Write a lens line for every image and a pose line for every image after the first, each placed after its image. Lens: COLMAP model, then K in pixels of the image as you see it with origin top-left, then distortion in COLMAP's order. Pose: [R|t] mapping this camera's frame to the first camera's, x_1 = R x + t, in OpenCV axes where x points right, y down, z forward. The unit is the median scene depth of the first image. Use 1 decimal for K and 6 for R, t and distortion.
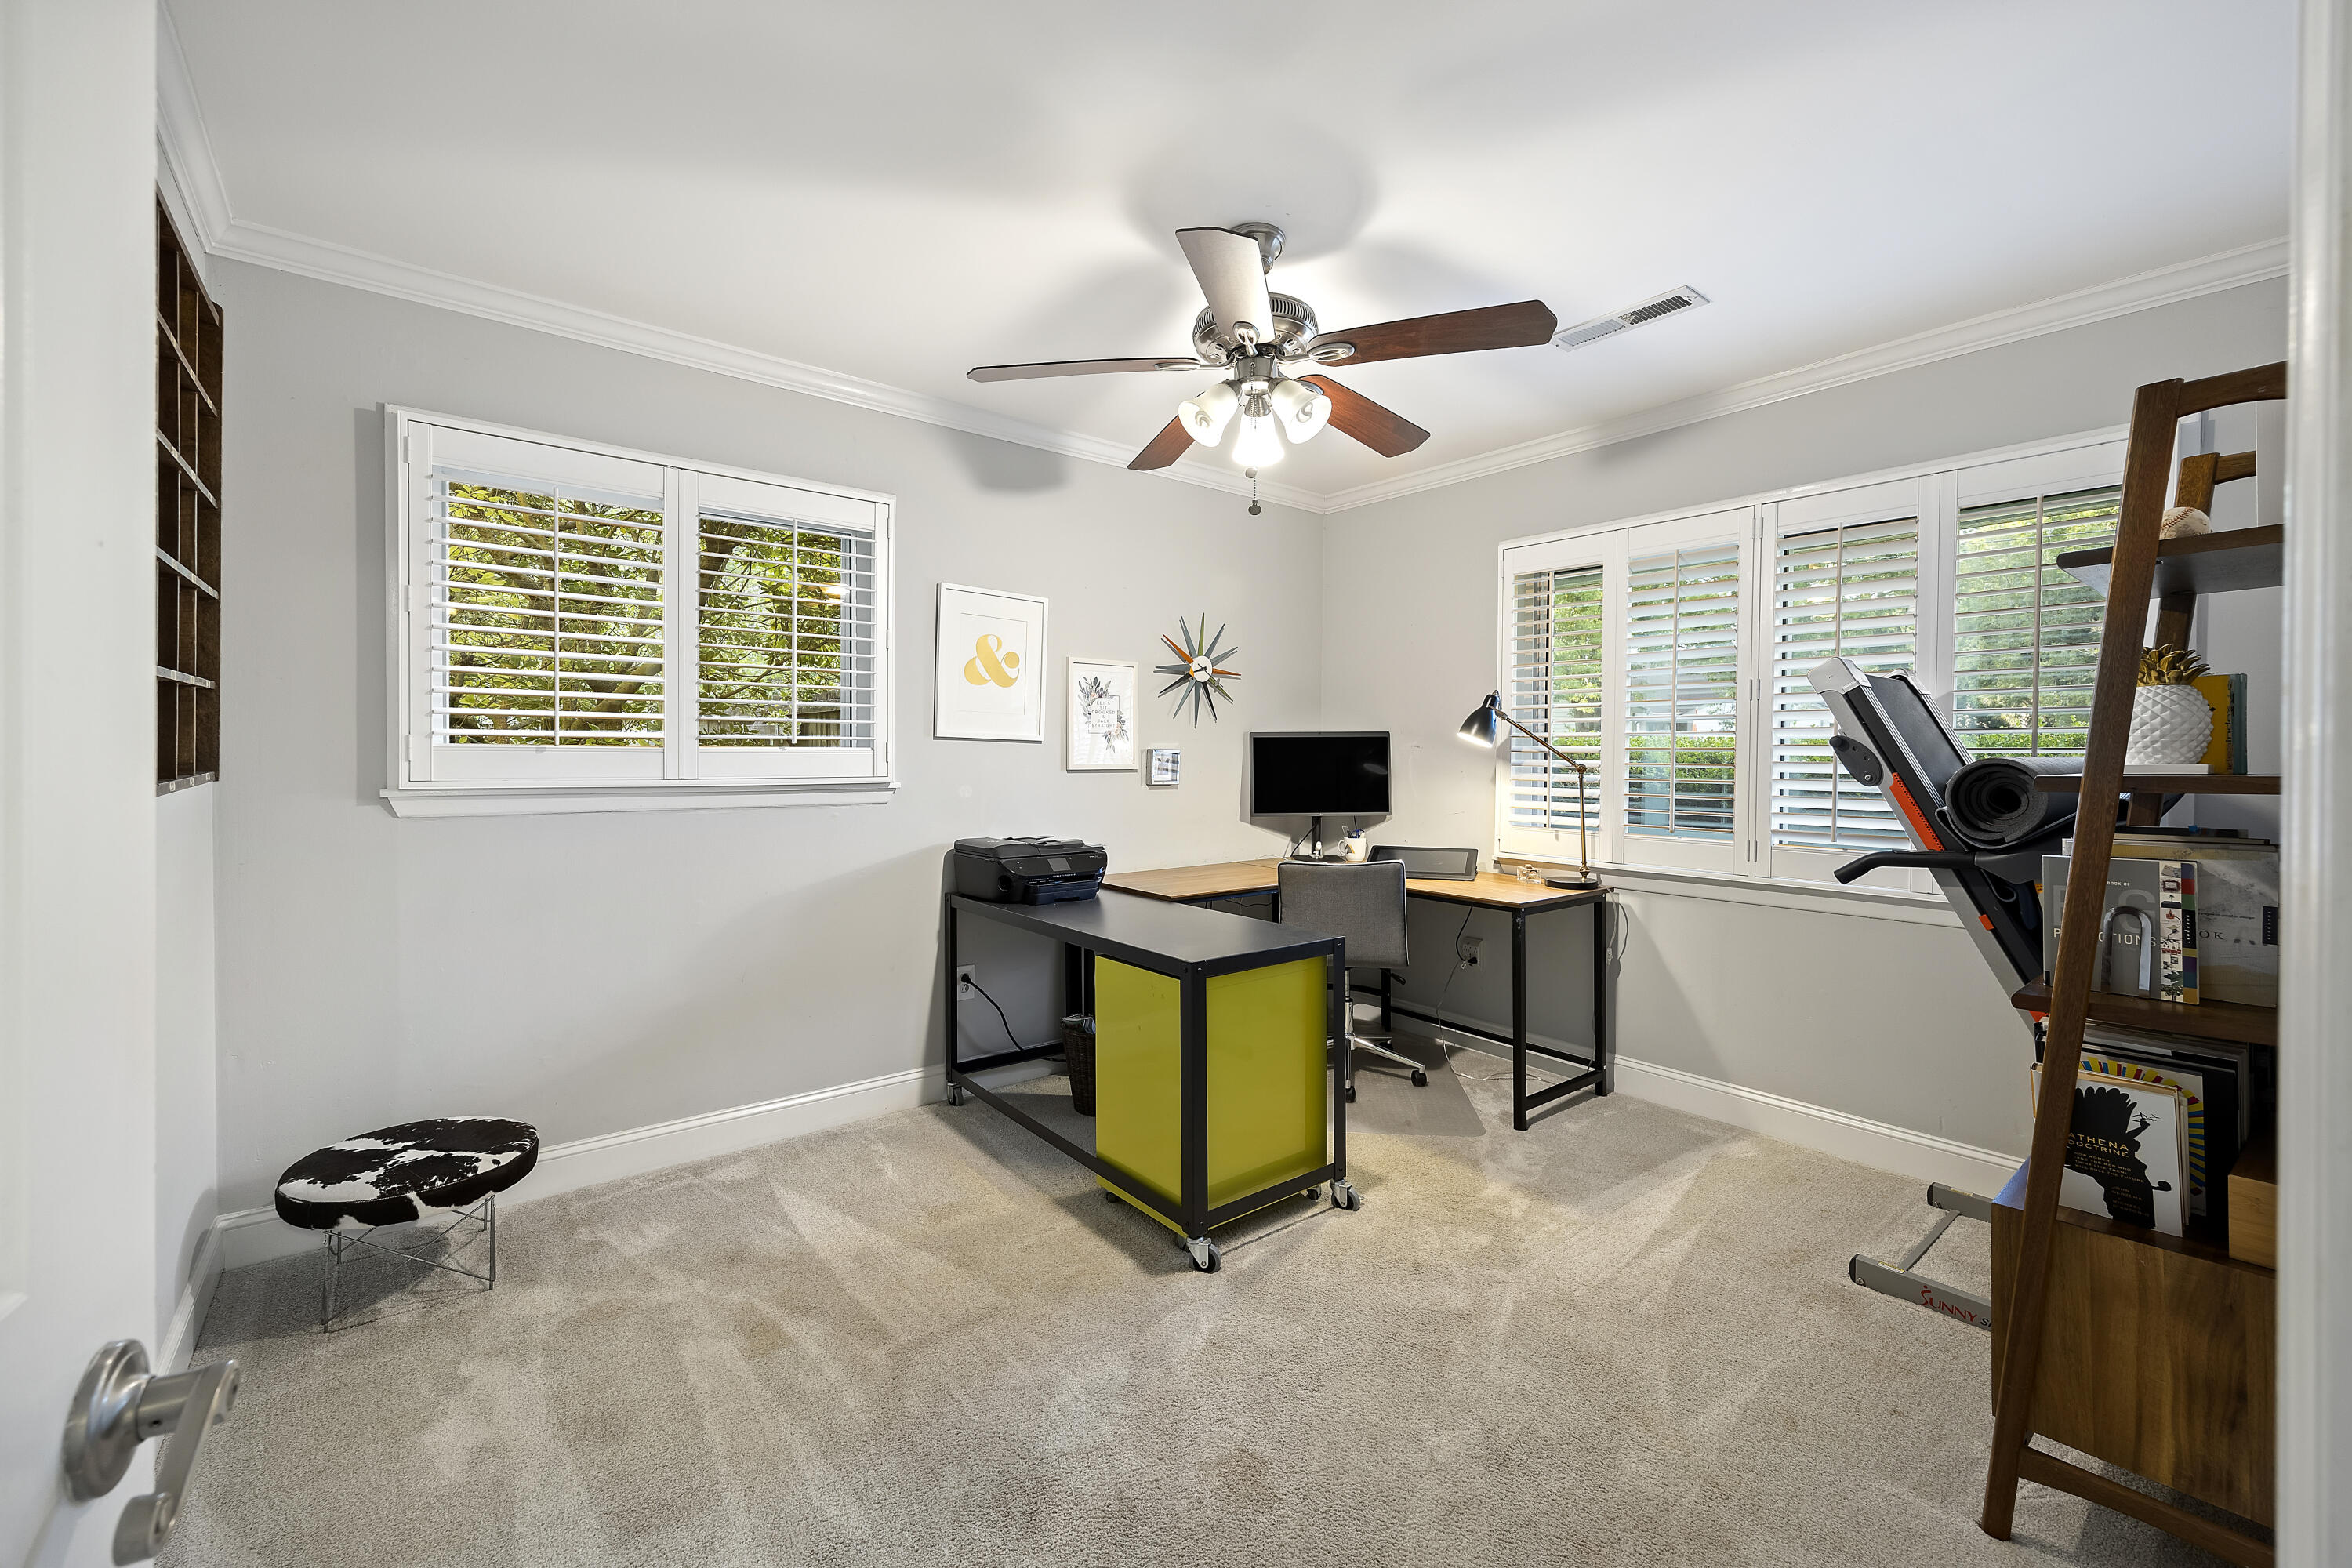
lens RADIAL K [[954.8, 0, 1181.7], [0, 954.8, 768.1], [0, 0, 1]] dist [0.004658, -0.000592]
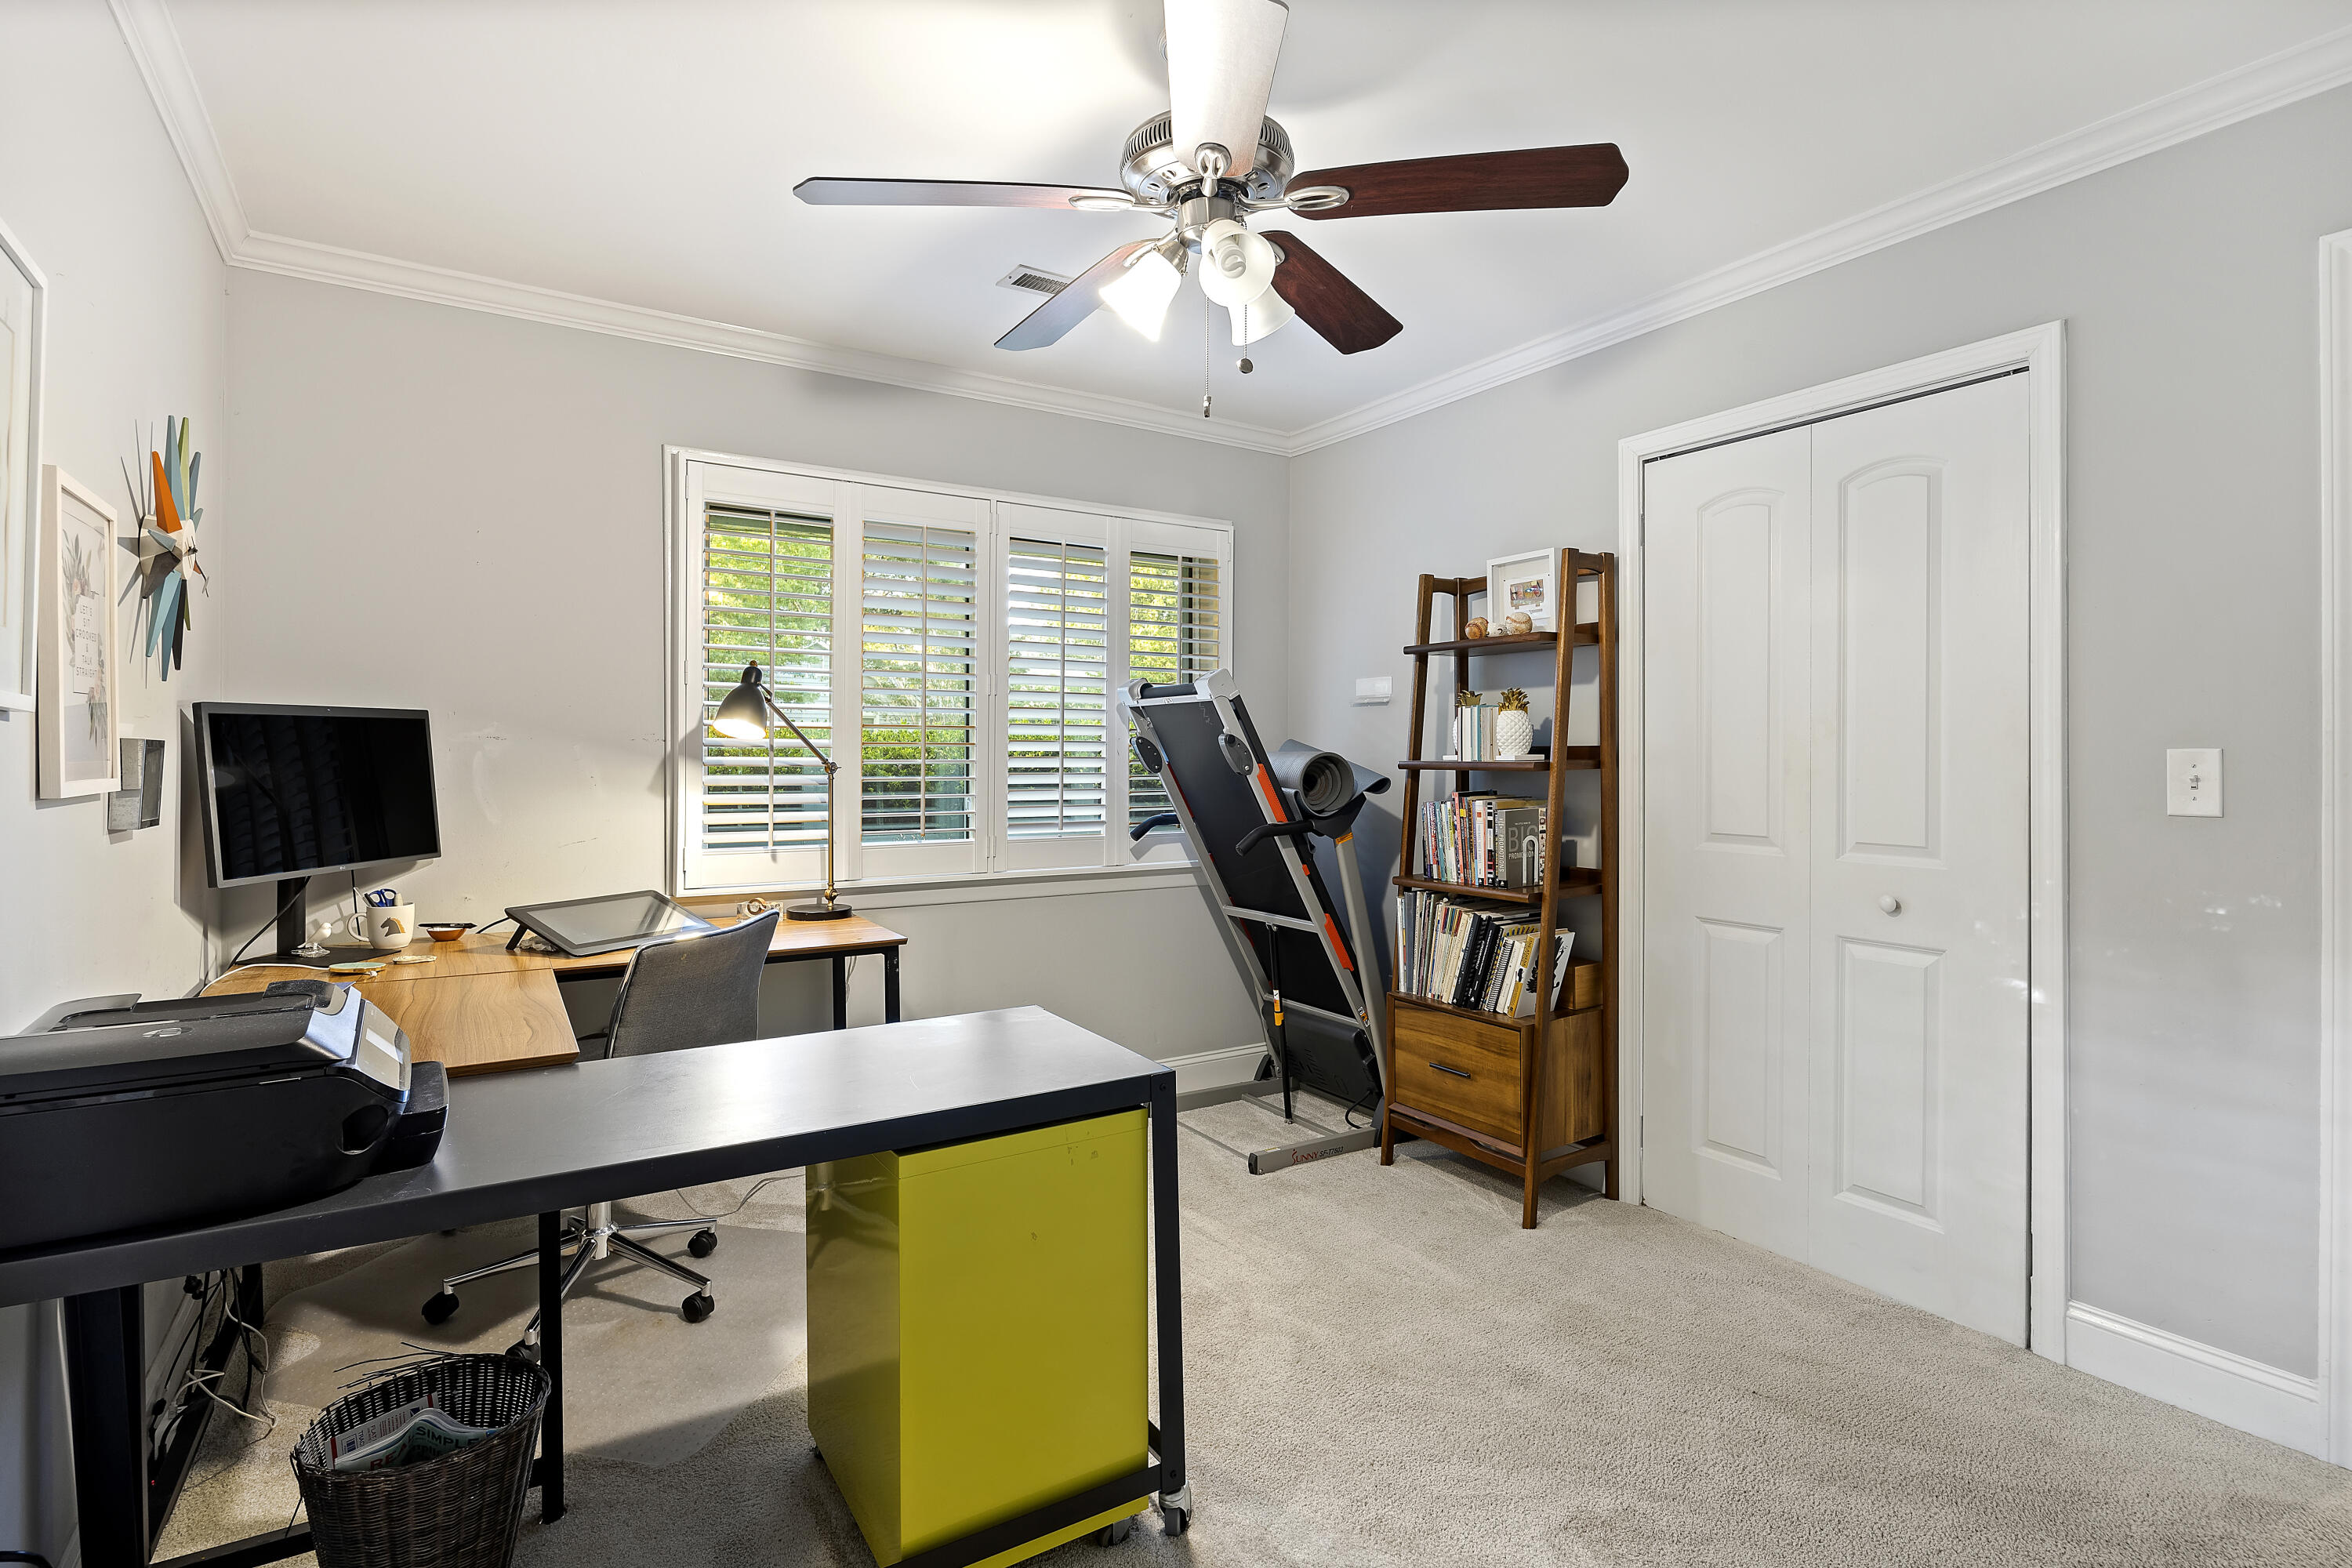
lens RADIAL K [[1140.7, 0, 1182.9], [0, 1140.7, 765.6], [0, 0, 1]] dist [-0.004526, -0.000057]
pose [[0.110719, -0.016299, 0.993718, -0.500112], [0.013921, 0.999793, 0.014847, -0.011251], [-0.993754, 0.012190, 0.110923, 0.600540]]
